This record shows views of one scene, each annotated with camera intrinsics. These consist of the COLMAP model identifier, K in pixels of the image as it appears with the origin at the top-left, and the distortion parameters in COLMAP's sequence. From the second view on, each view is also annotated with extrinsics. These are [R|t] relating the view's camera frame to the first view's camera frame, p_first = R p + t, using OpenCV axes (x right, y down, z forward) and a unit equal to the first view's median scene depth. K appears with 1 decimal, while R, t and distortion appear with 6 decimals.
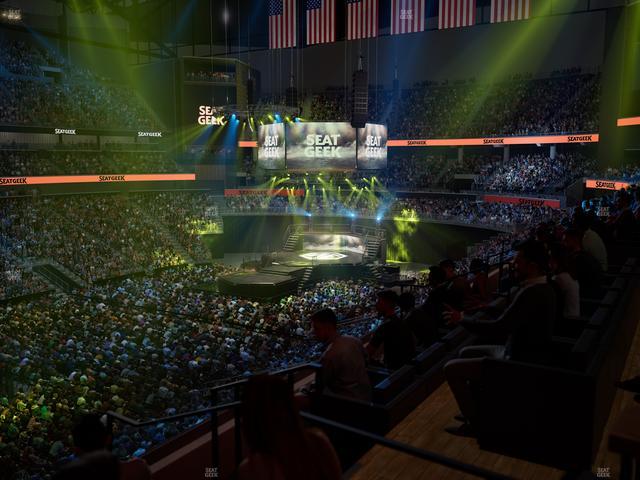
lens RADIAL K [[599.6, 0, 319.8], [0, 599.6, 239.7], [0, 0, 1]] dist [0.001229, 0.000000]
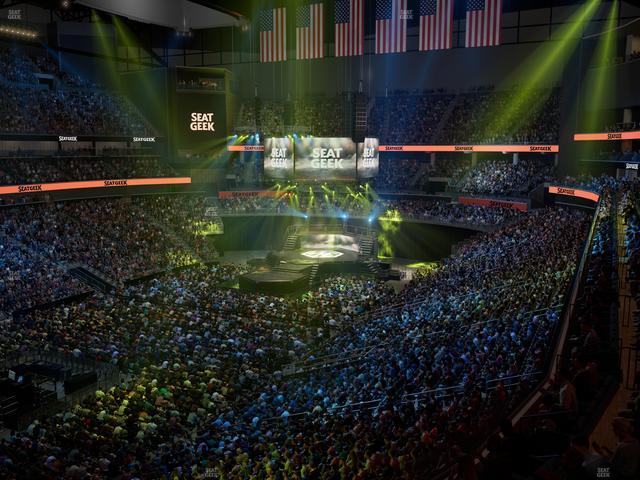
lens RADIAL K [[599.6, 0, 320.1], [0, 599.6, 240.3], [0, 0, 1]] dist [0.001229, 0.000000]
pose [[0.995368, -0.014780, 0.094996, -0.098650], [0.012748, 0.999677, 0.021966, -0.022055], [-0.095290, -0.020653, 0.995235, -0.109850]]
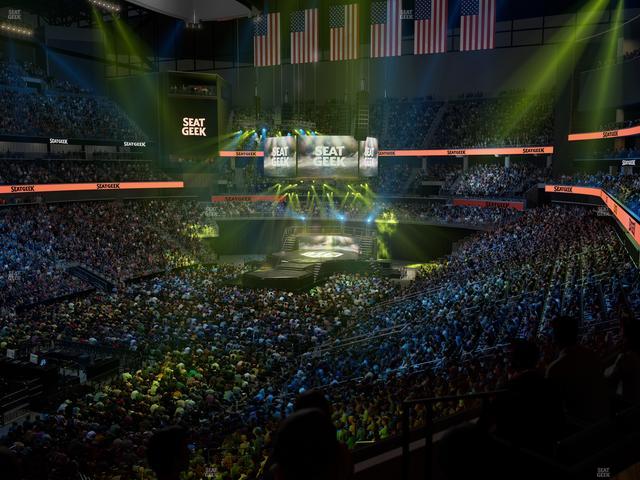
lens RADIAL K [[599.6, 0, 320.2], [0, 599.6, 240.4], [0, 0, 1]] dist [0.001229, 0.000000]
pose [[0.989431, -0.017301, 0.143969, -0.149096], [0.019206, 0.999745, -0.011853, 0.013520], [-0.143728, 0.014493, 0.989511, -0.099998]]
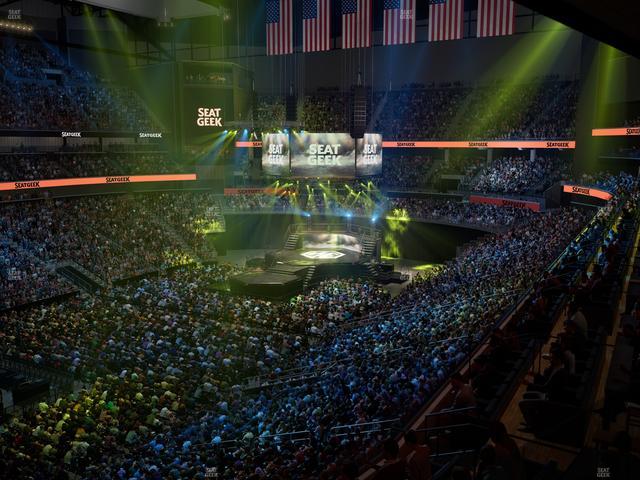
lens RADIAL K [[599.6, 0, 319.9], [0, 599.6, 240.0], [0, 0, 1]] dist [0.001229, 0.000000]
pose [[0.999322, -0.005892, 0.036343, -0.036187], [0.004890, 0.999607, 0.027600, -0.027288], [-0.036491, -0.027403, 0.998958, -0.071160]]
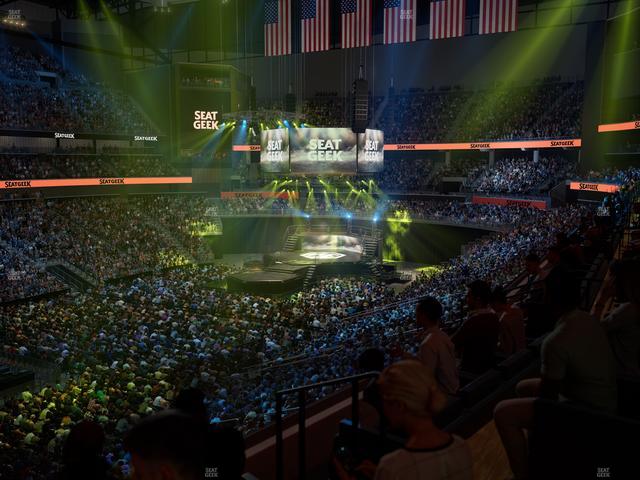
lens RADIAL K [[599.6, 0, 320.0], [0, 599.6, 240.1], [0, 0, 1]] dist [0.001229, 0.000000]
pose [[0.998979, -0.005742, 0.044808, -0.043208], [0.005981, 0.999969, -0.005209, 0.005587], [-0.044776, 0.005472, 0.998982, -0.041374]]
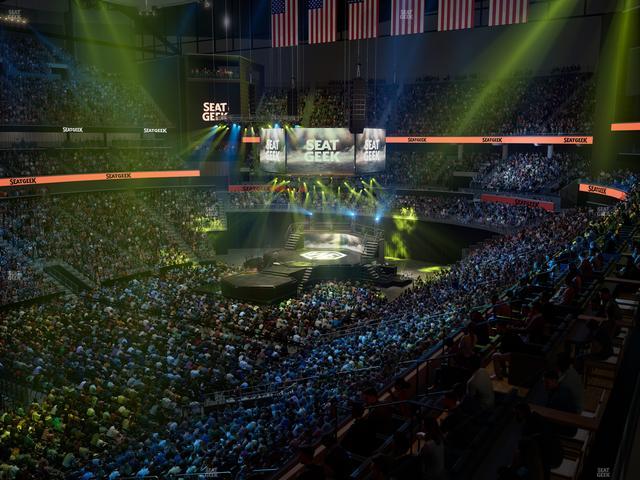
lens RADIAL K [[599.6, 0, 319.8], [0, 599.6, 239.8], [0, 0, 1]] dist [0.001229, 0.000000]
pose [[0.999921, 0.002092, -0.012364, 0.011962], [-0.001661, 0.999395, 0.034728, -0.033148], [0.012430, -0.034704, 0.999320, -0.027634]]
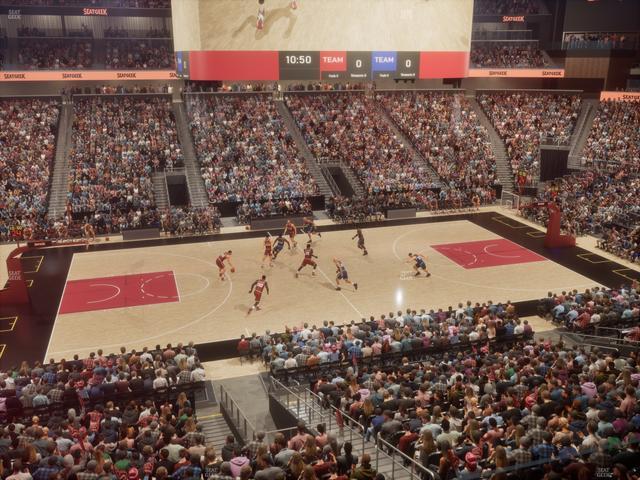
lens RADIAL K [[599.6, 0, 304.8], [0, 599.6, 227.6], [0, 0, 1]] dist [0.001229, 0.000000]
pose [[0.733038, 0.188374, -0.653583, 0.111341], [-0.087110, 0.978973, 0.184457, -0.028510], [0.674587, -0.078280, 0.734033, 0.226373]]
